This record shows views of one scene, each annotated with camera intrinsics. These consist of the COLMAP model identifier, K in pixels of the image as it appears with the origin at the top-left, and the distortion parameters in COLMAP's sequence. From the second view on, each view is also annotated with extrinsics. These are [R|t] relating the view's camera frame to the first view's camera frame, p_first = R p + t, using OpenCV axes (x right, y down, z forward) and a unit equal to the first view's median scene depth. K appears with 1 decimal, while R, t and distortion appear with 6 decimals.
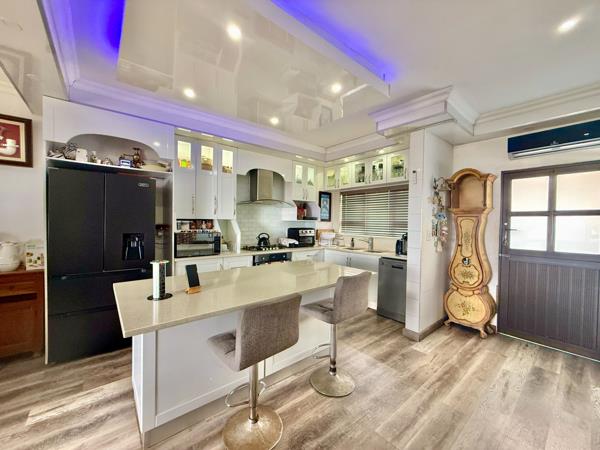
lens RADIAL K [[240.0, 0, 300.0], [0, 240.0, 225.0], [0, 0, 1]] dist [-0.000273, -0.000053]
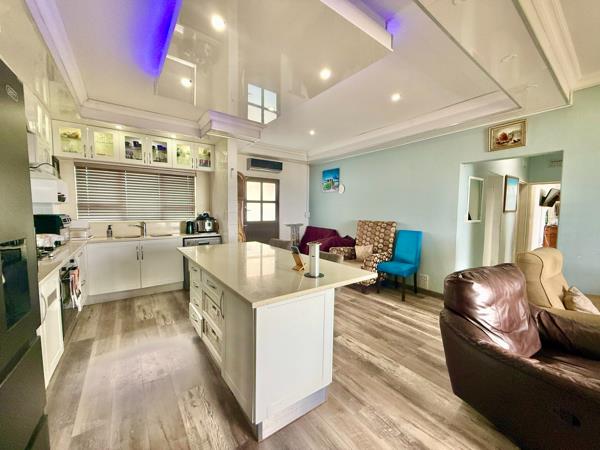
lens RADIAL K [[240.0, 0, 300.0], [0, 240.0, 225.0], [0, 0, 1]] dist [-0.000273, -0.000053]
pose [[0.064595, -0.078660, 0.994807, -0.608235], [0.003543, 0.996900, 0.078595, -0.007713], [-0.997905, -0.001552, 0.064673, 0.361425]]
